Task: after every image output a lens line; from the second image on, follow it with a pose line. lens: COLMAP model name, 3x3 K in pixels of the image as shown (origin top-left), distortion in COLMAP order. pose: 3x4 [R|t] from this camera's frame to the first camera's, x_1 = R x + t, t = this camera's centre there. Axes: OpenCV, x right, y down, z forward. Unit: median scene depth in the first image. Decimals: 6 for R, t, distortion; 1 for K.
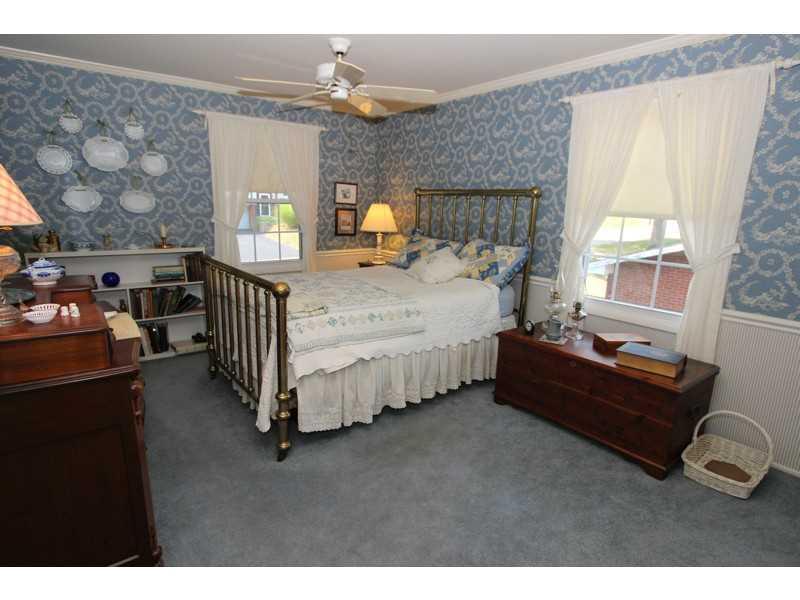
lens RADIAL K [[426.8, 0, 400.0], [0, 426.8, 300.0], [0, 0, 1]] dist [0.004592, 0.000982]
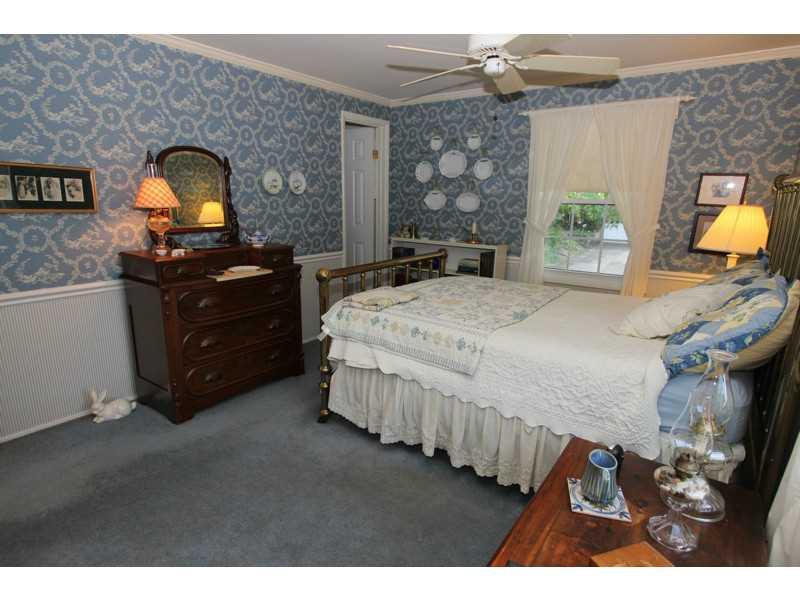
lens RADIAL K [[442.6, 0, 400.0], [0, 442.6, 300.0], [0, 0, 1]] dist [0.005579, 0.001701]
pose [[0.312573, 0.200328, -0.928529, 0.522920], [-0.220122, 0.966176, 0.134350, -0.095562], [0.924037, 0.162395, 0.346097, 0.461761]]
